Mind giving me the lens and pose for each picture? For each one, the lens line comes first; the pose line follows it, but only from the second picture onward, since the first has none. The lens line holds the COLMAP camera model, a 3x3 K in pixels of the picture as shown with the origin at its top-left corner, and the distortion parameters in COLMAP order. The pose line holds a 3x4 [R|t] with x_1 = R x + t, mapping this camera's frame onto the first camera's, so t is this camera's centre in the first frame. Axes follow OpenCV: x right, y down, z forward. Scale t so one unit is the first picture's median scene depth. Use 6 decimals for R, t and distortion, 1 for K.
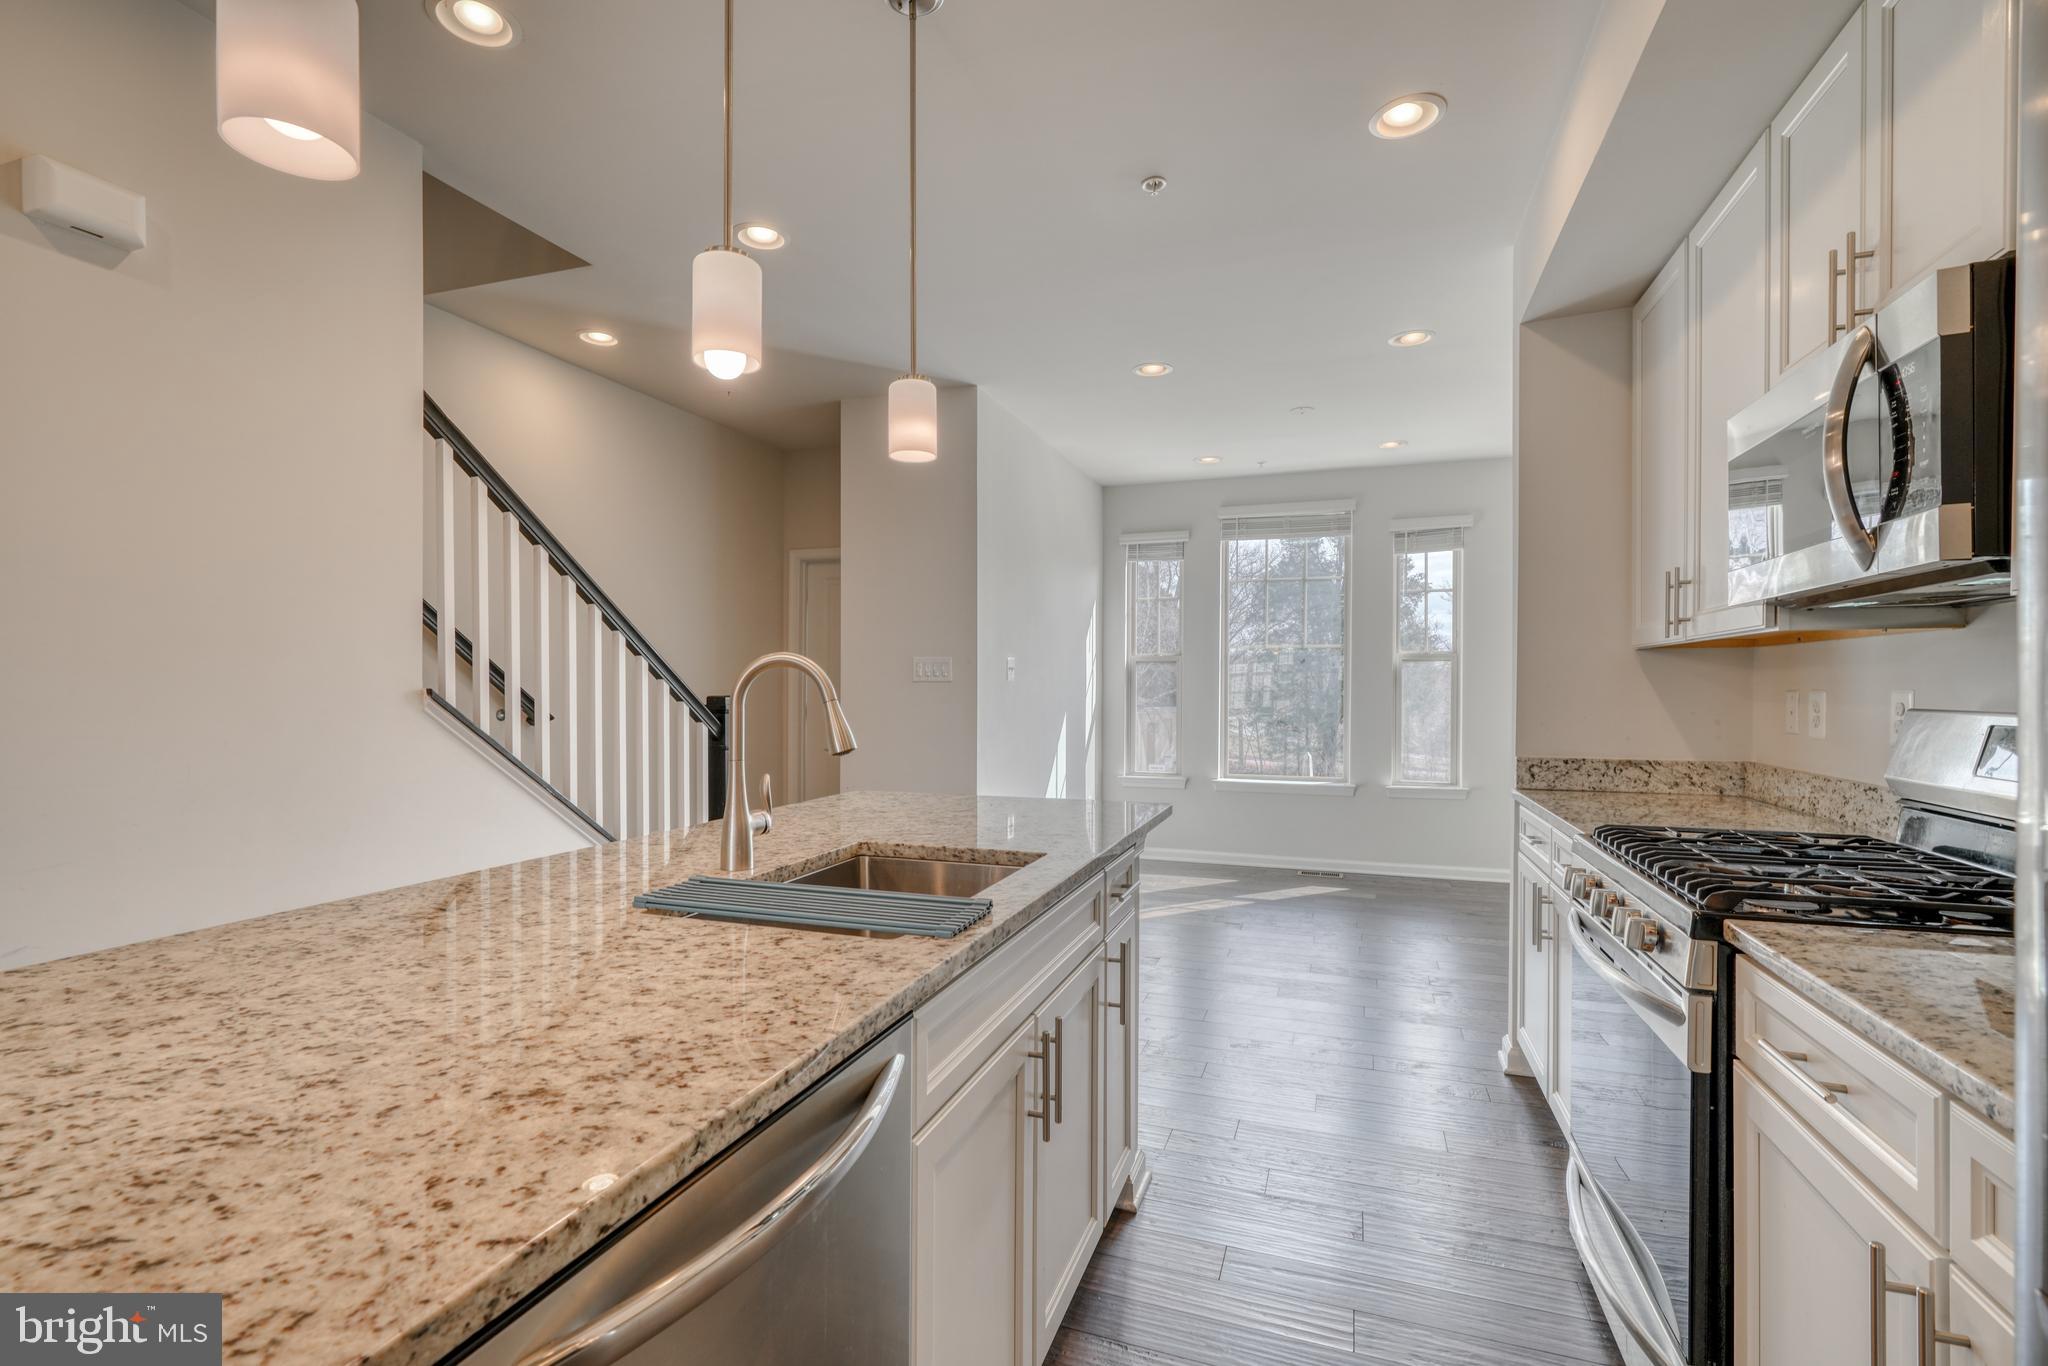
lens RADIAL K [[932.9, 0, 1017.0], [0, 932.9, 692.9], [0, 0, 1]] dist [-0.002497, -0.000106]
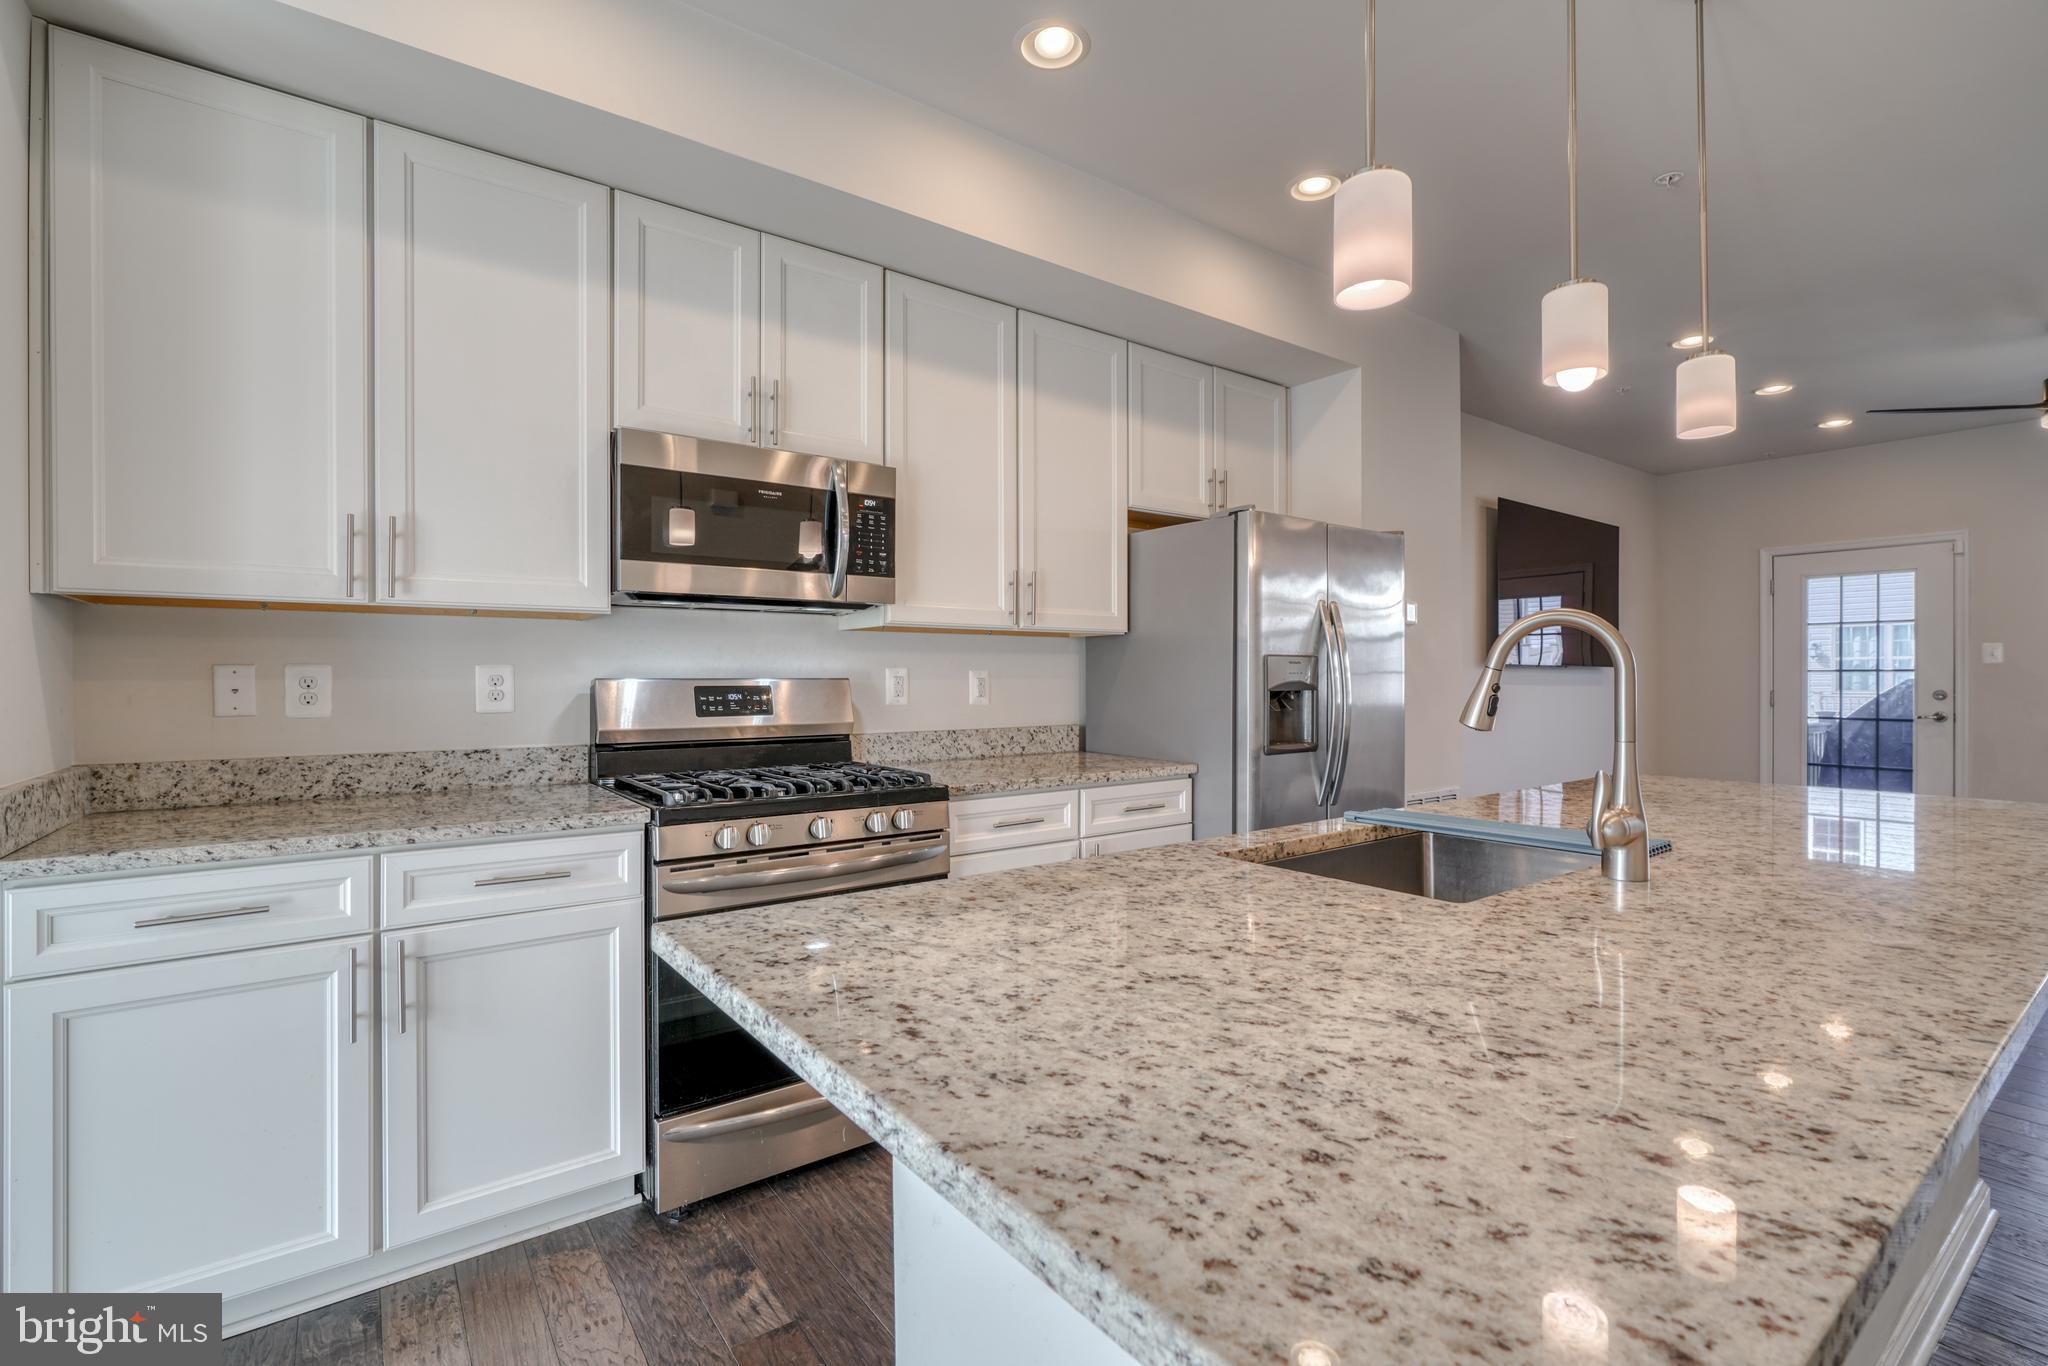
lens RADIAL K [[920.7, 0, 1015.5], [0, 920.7, 676.9], [0, 0, 1]] dist [-0.003778, 0.000570]
pose [[-0.827126, -0.002402, 0.562011, -0.220515], [0.002004, 0.999972, 0.007223, 0.004861], [-0.562013, 0.007101, -0.827098, 1.333999]]
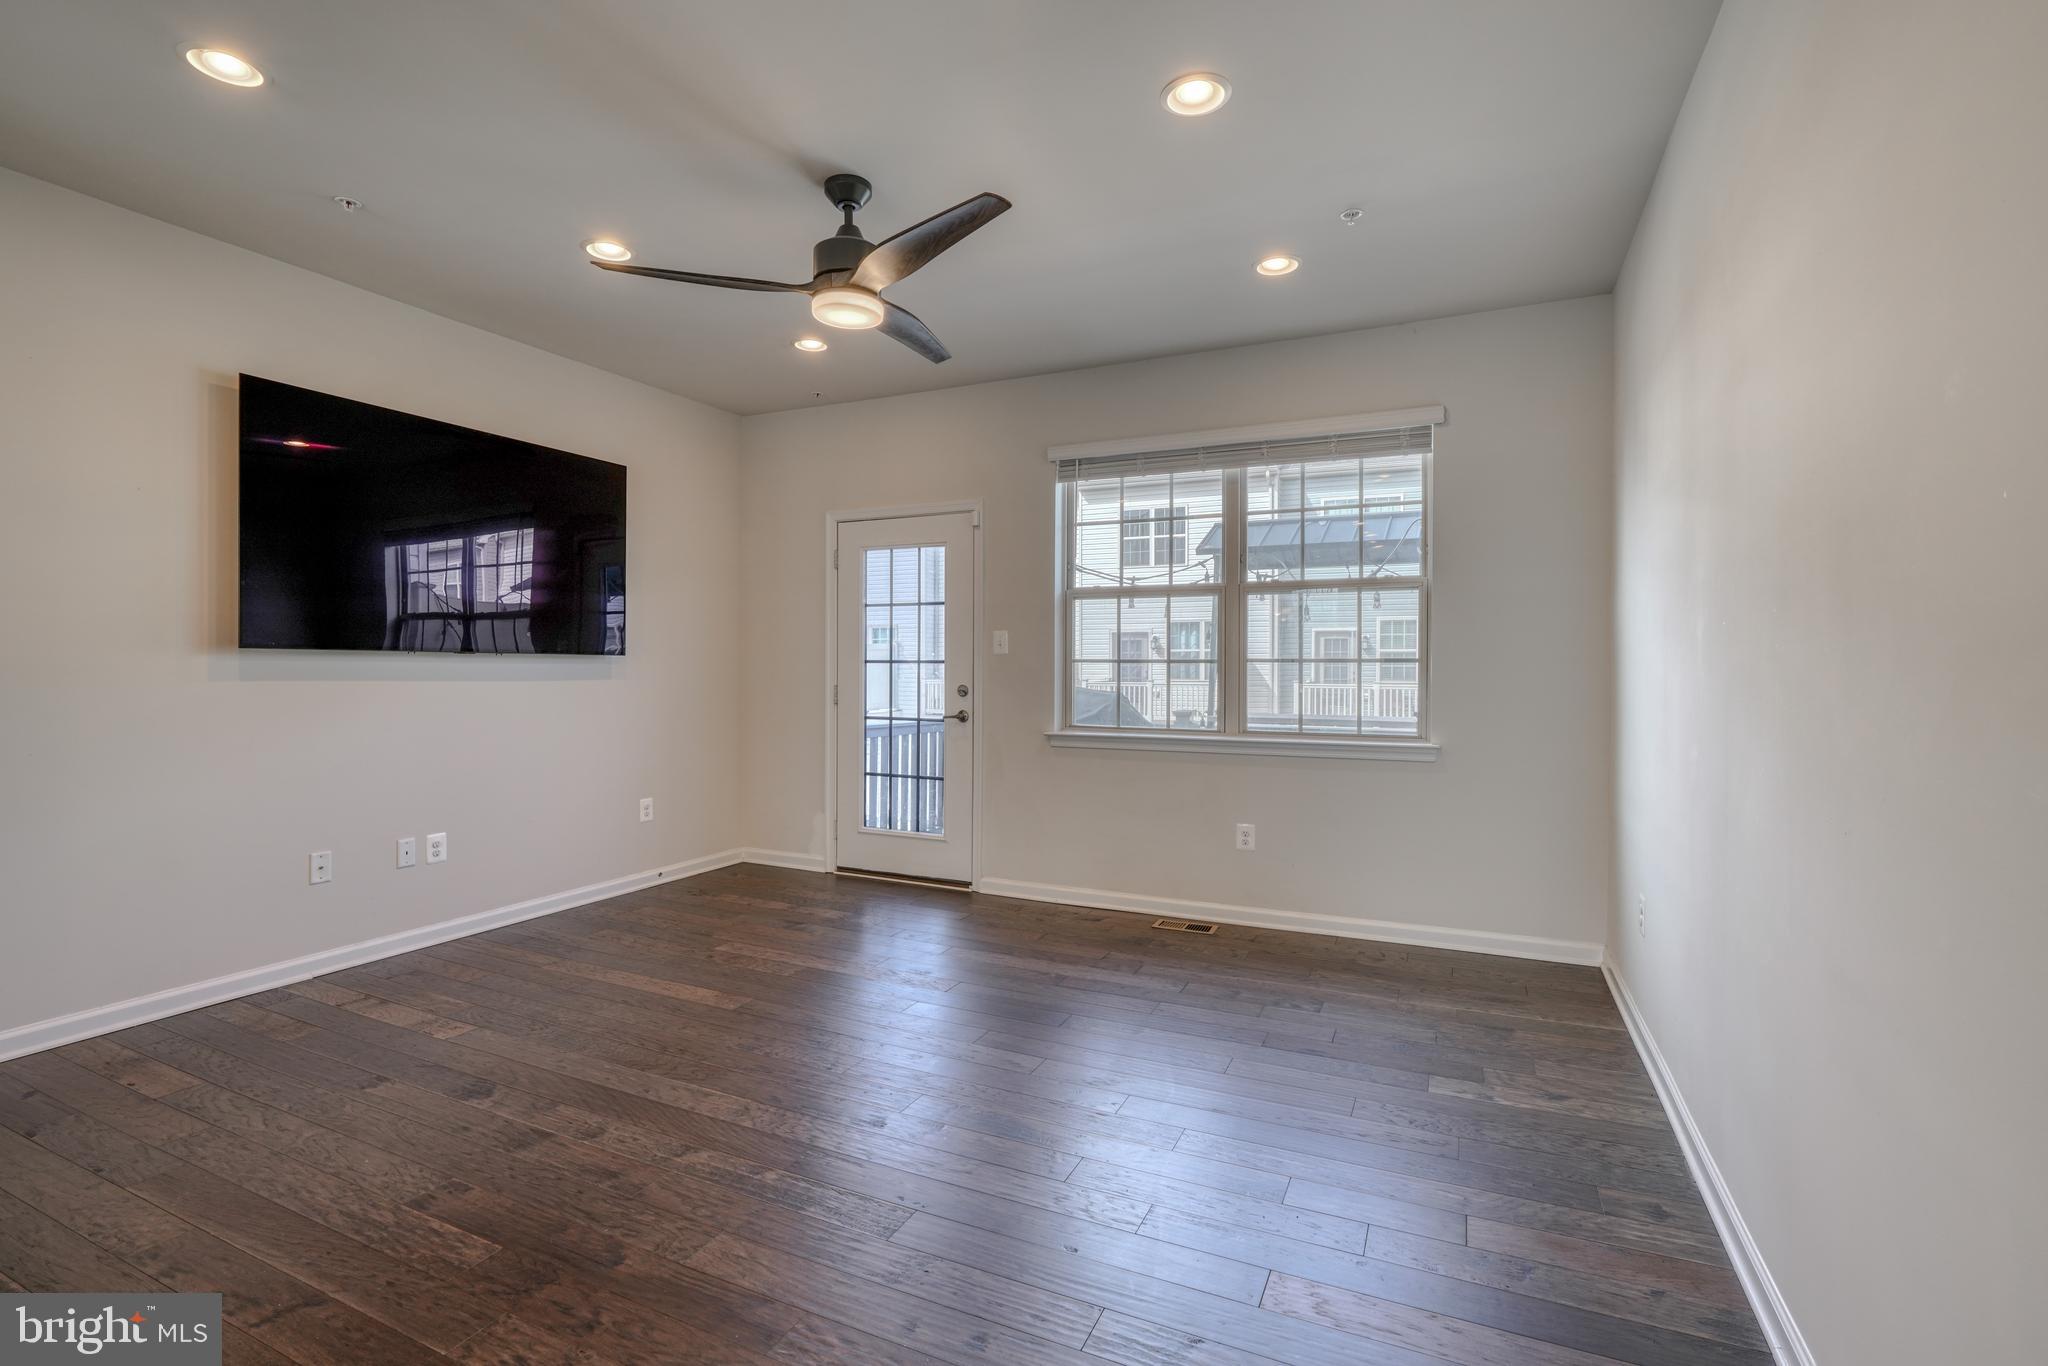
lens RADIAL K [[932.9, 0, 1017.0], [0, 932.9, 692.9], [0, 0, 1]] dist [-0.002497, -0.000106]
pose [[-0.993701, -0.011440, 0.111481, -1.249095], [-0.007196, 0.999237, 0.038396, -0.001444], [-0.111835, 0.037352, -0.993025, 0.040965]]
